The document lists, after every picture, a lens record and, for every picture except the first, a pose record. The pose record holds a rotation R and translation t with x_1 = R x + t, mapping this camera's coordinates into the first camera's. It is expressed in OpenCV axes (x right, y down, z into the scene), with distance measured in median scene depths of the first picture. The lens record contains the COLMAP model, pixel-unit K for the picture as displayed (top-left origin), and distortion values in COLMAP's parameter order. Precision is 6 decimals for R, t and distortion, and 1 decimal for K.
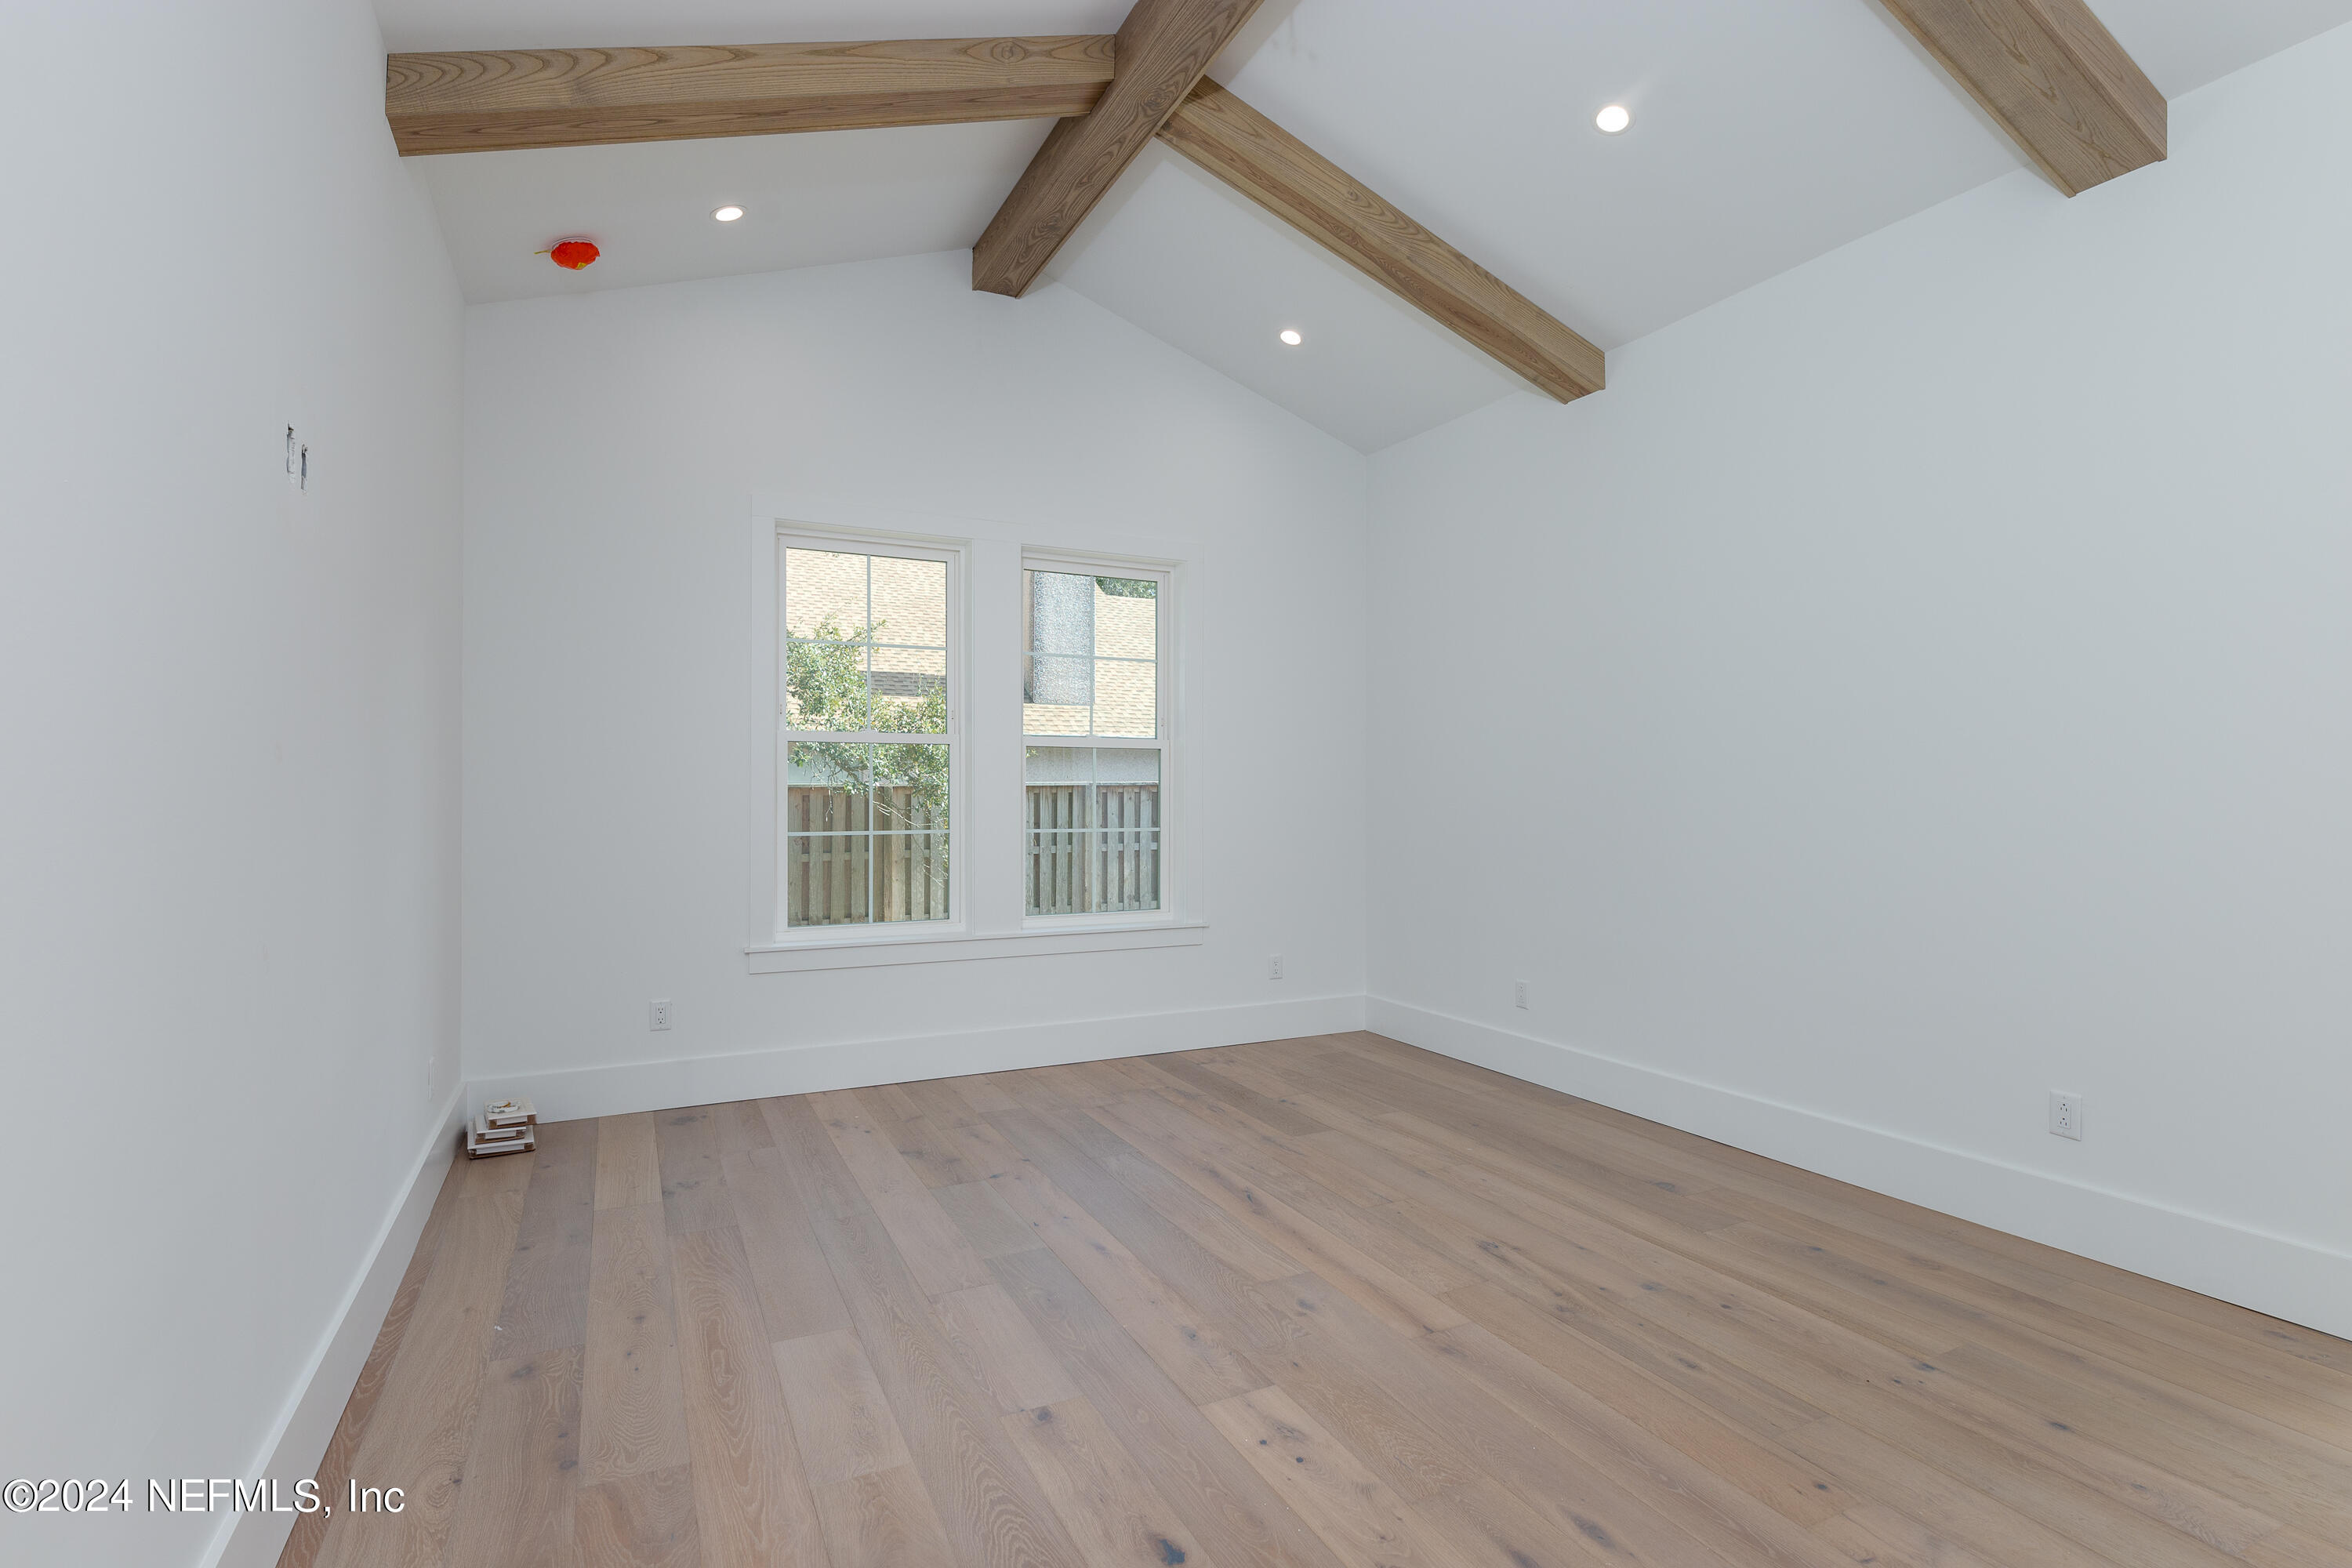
lens RADIAL K [[1141.9, 0, 1171.9], [0, 1141.9, 776.6], [0, 0, 1]] dist [0.000848, -0.000401]
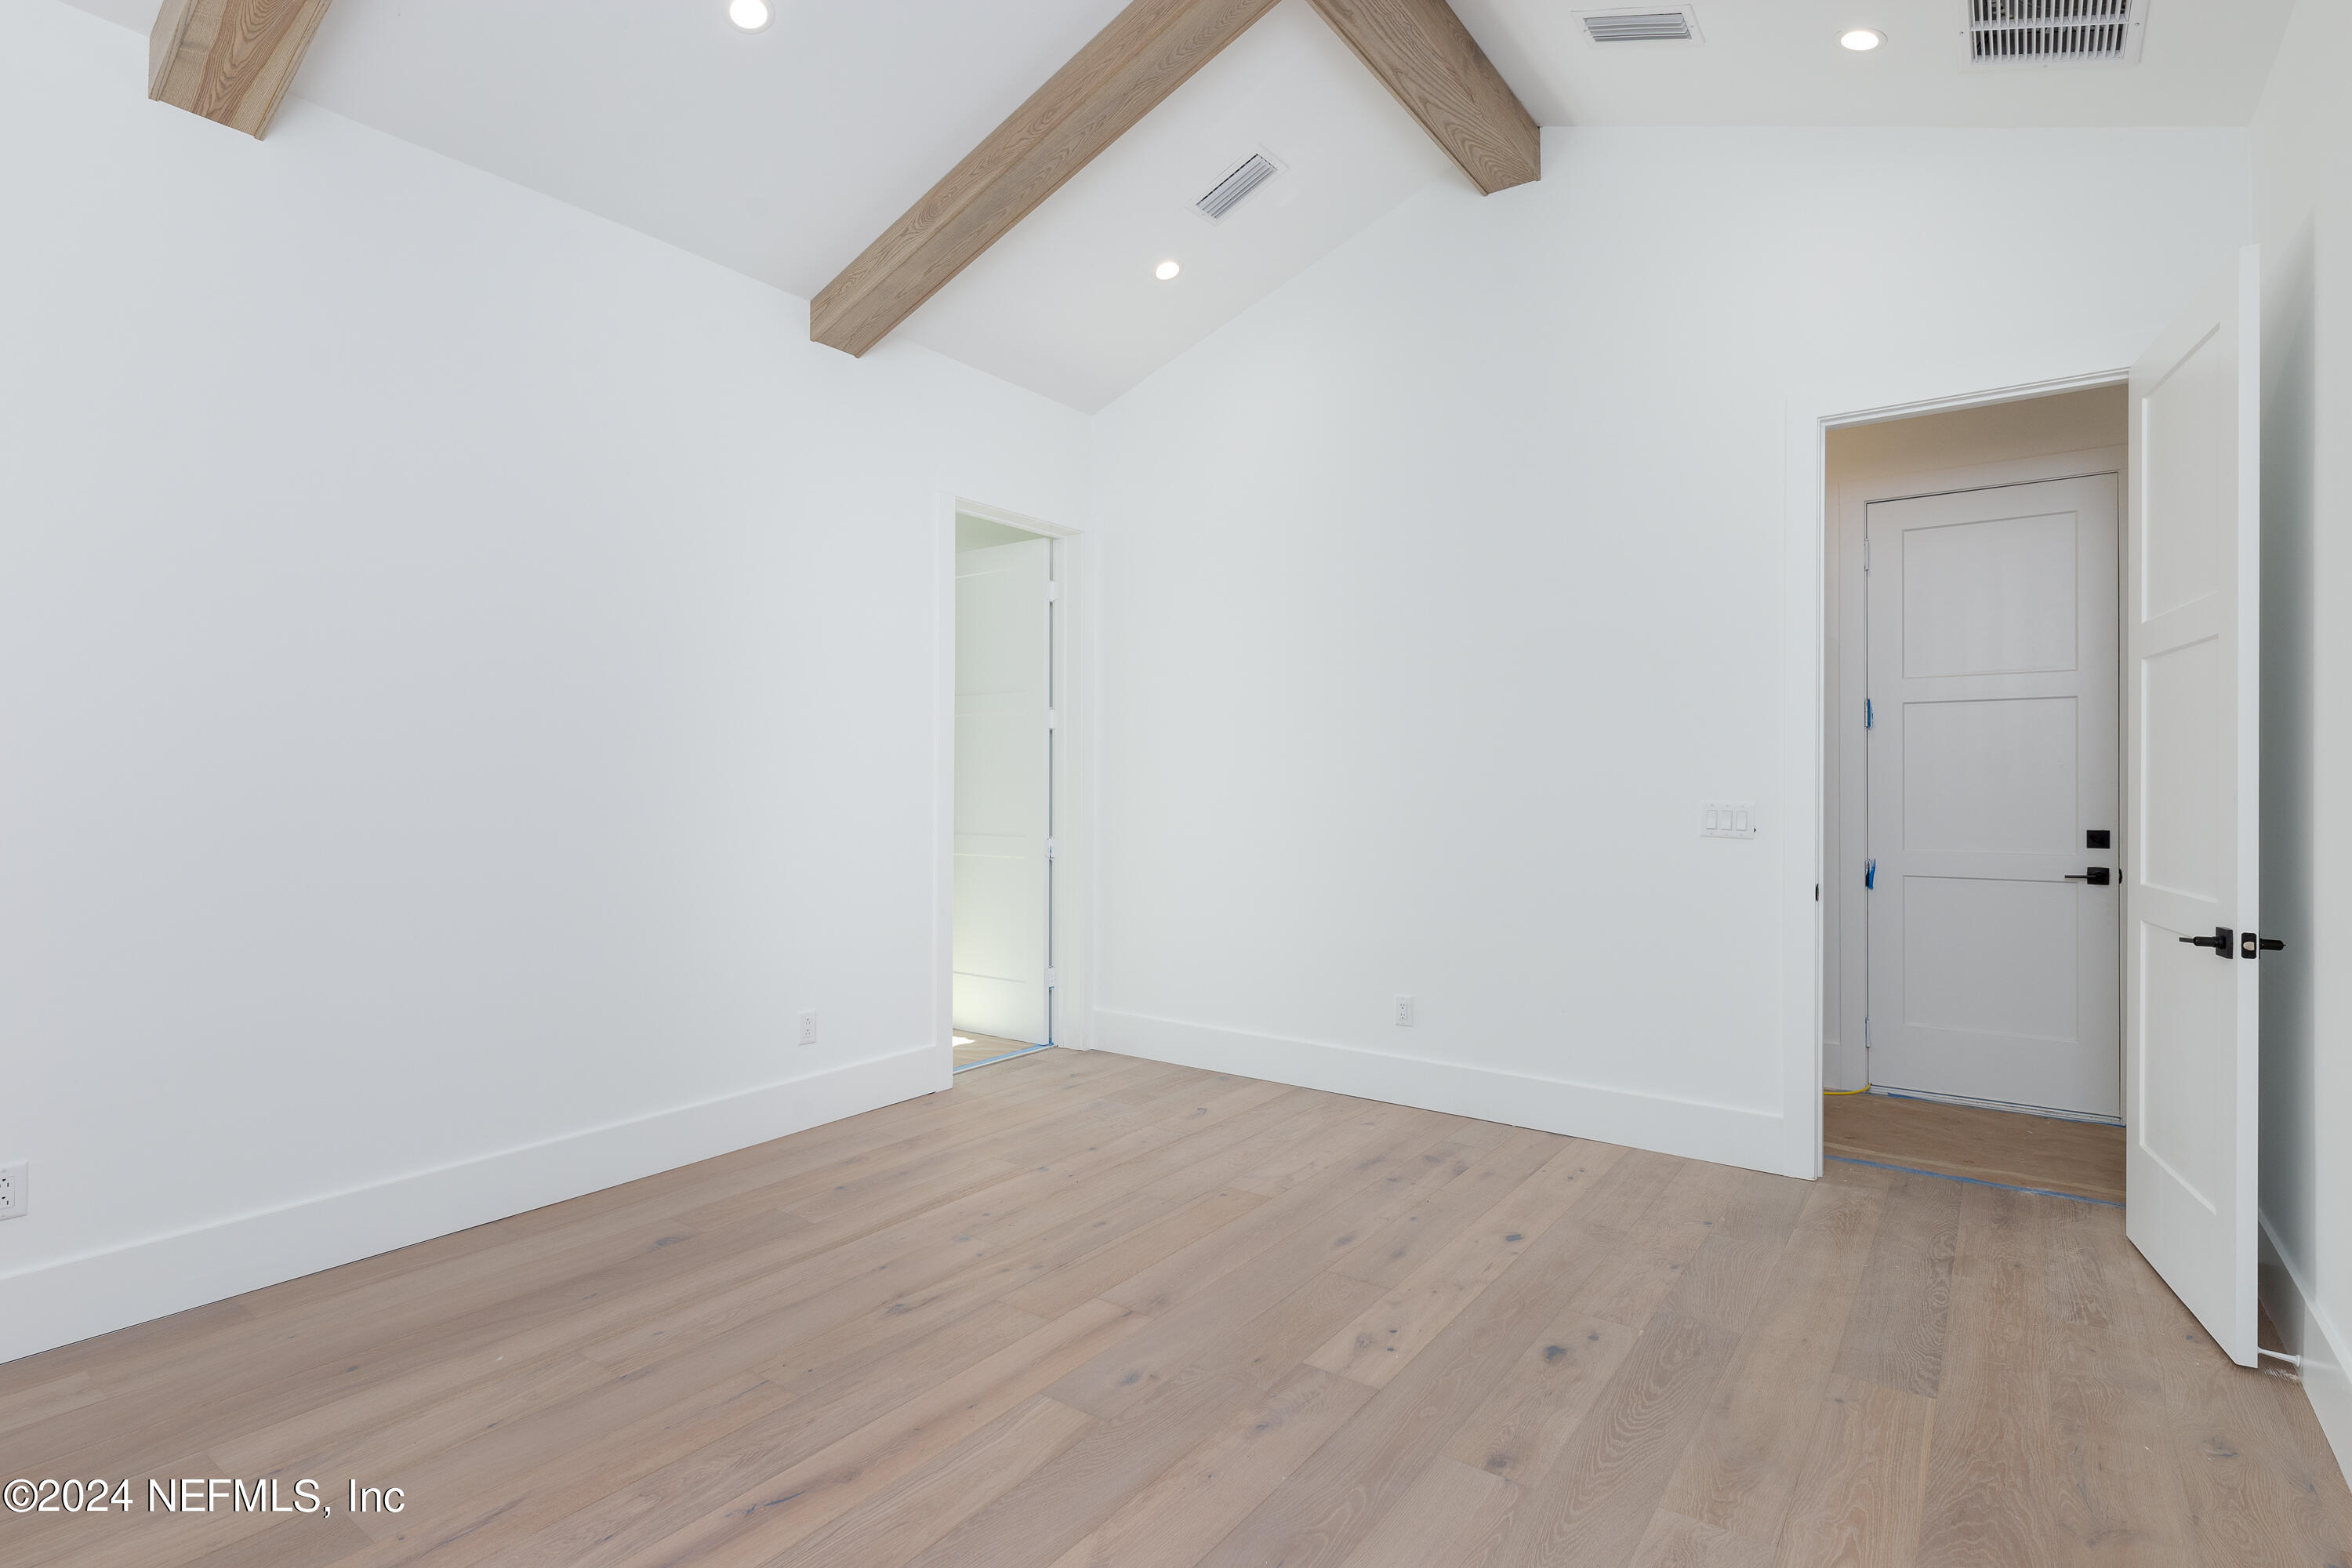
lens RADIAL K [[1141.9, 0, 1173.2], [0, 1141.9, 781.4], [0, 0, 1]] dist [0.000848, -0.000401]
pose [[-0.467685, 0.000311, 0.883895, -0.713492], [-0.011905, 0.999907, -0.006651, 0.012115], [-0.883815, -0.013634, -0.467638, 1.475328]]
